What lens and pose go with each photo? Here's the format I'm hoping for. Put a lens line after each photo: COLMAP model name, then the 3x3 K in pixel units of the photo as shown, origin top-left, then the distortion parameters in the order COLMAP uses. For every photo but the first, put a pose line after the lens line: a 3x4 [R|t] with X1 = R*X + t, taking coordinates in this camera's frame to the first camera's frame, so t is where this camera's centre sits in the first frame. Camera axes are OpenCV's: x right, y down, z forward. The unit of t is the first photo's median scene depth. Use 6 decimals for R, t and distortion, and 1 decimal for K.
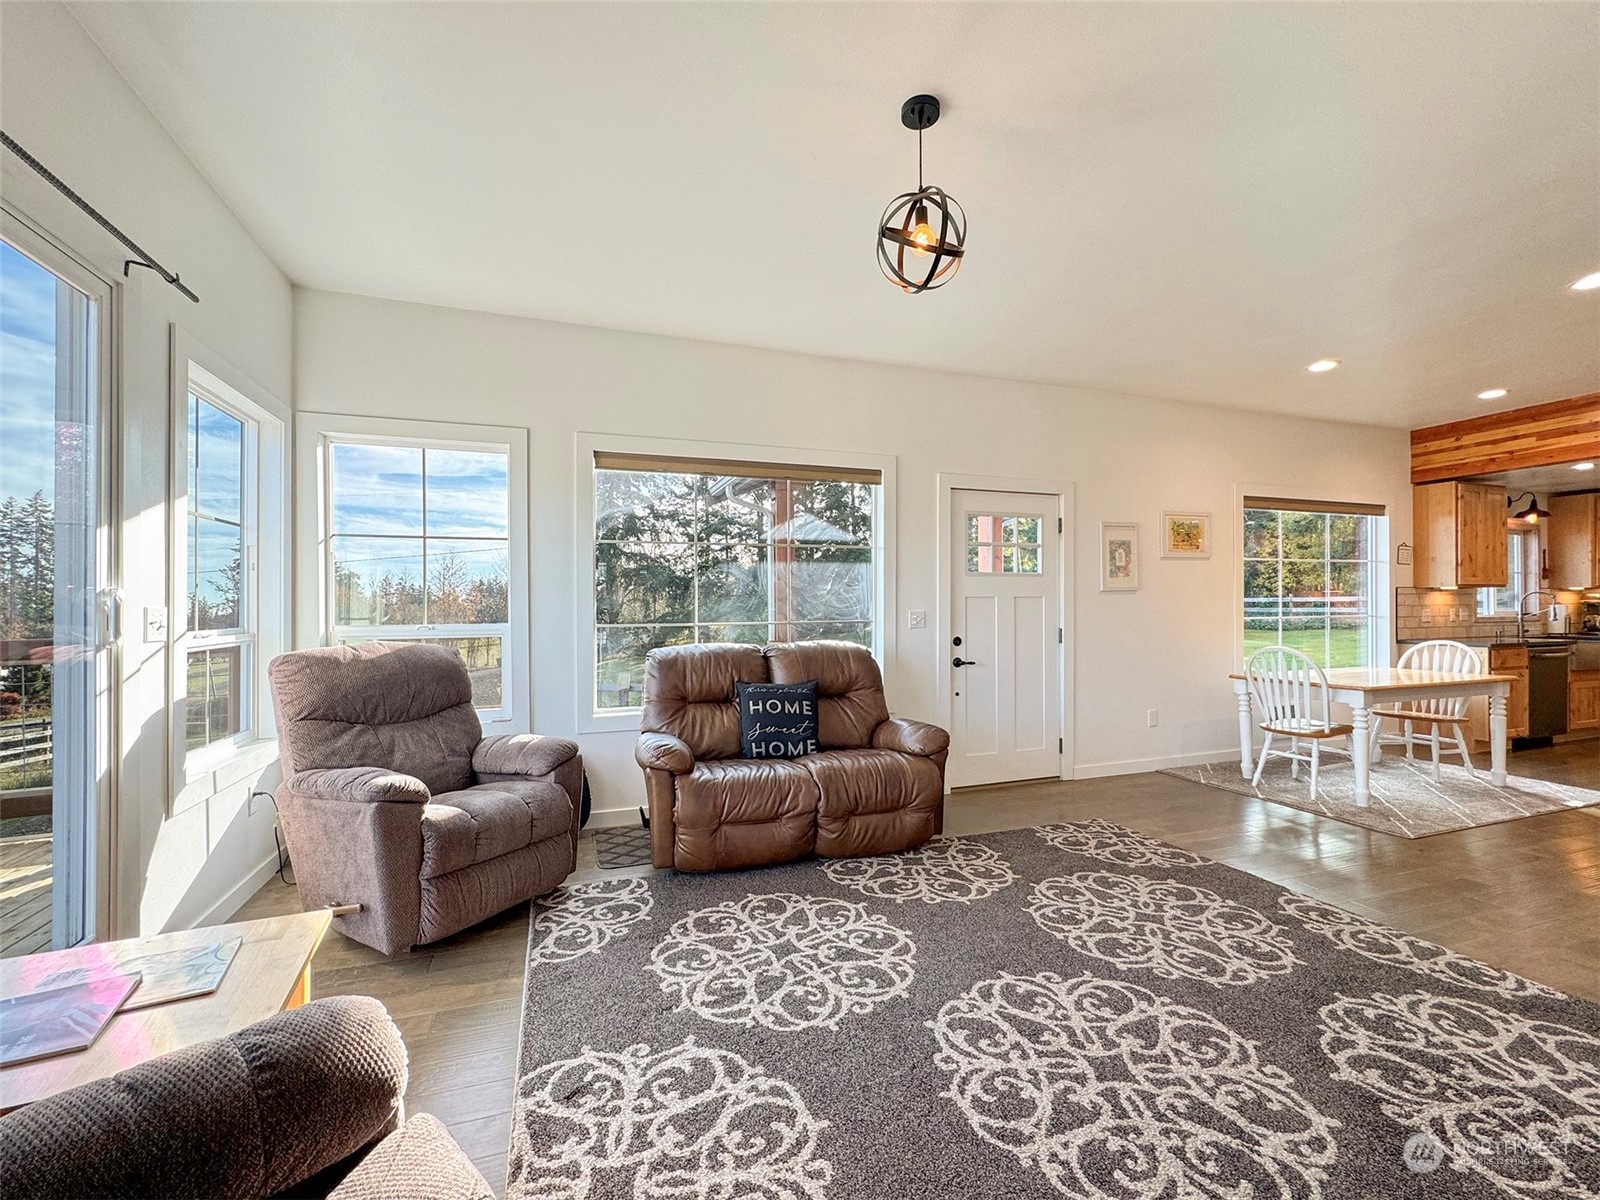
lens RADIAL K [[667.6, 0, 792.6], [0, 667.6, 605.5], [0, 0, 1]] dist [-0.000159, 0.000242]
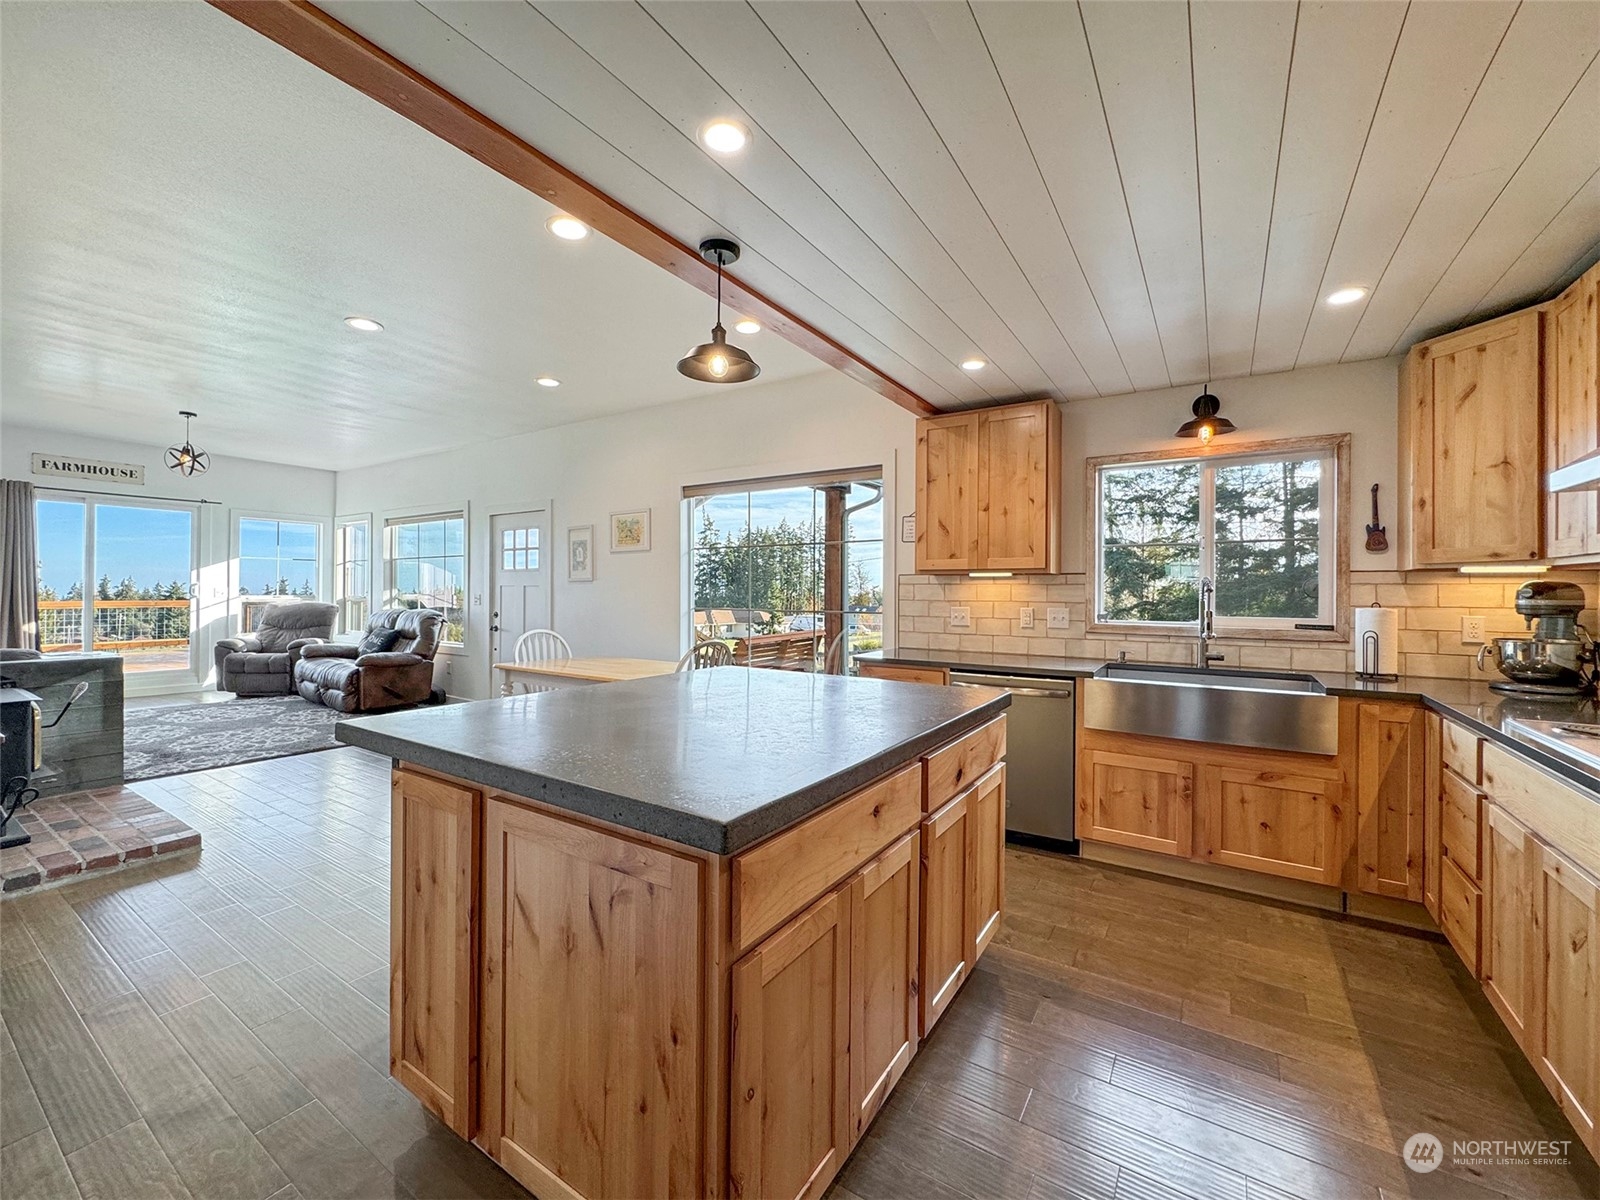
lens RADIAL K [[651.2, 0, 797.8], [0, 651.2, 591.5], [0, 0, 1]] dist [-0.001516, 0.000141]
pose [[0.609812, 0.011009, -0.792470, 2.914169], [-0.012481, 0.999913, 0.004286, -0.022447], [0.792448, 0.007277, 0.609896, 1.007486]]
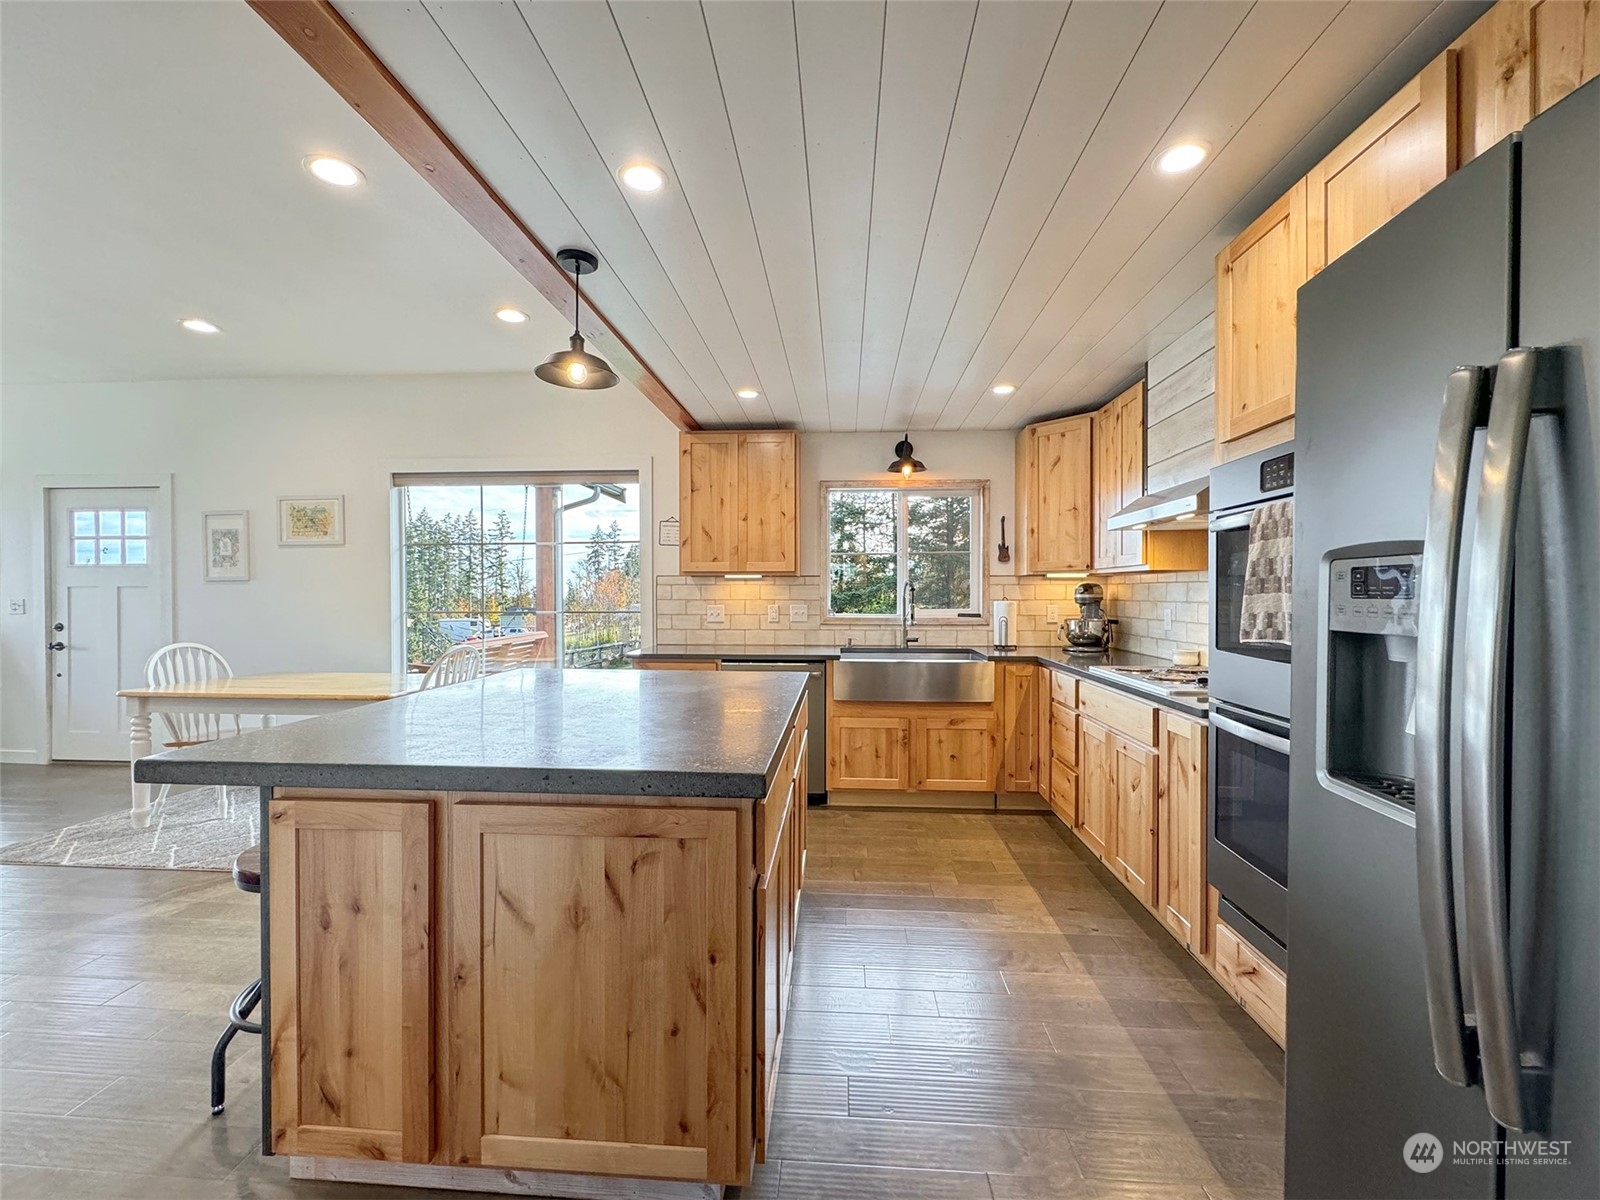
lens RADIAL K [[644.0, 0, 800.0], [0, 644.0, 600.0], [0, 0, 1]] dist [-0.000833, -0.000028]
pose [[0.918999, 0.011631, -0.394087, 2.811806], [-0.007517, 0.999900, 0.011981, -0.019993], [0.394187, -0.008048, 0.918995, 0.802431]]
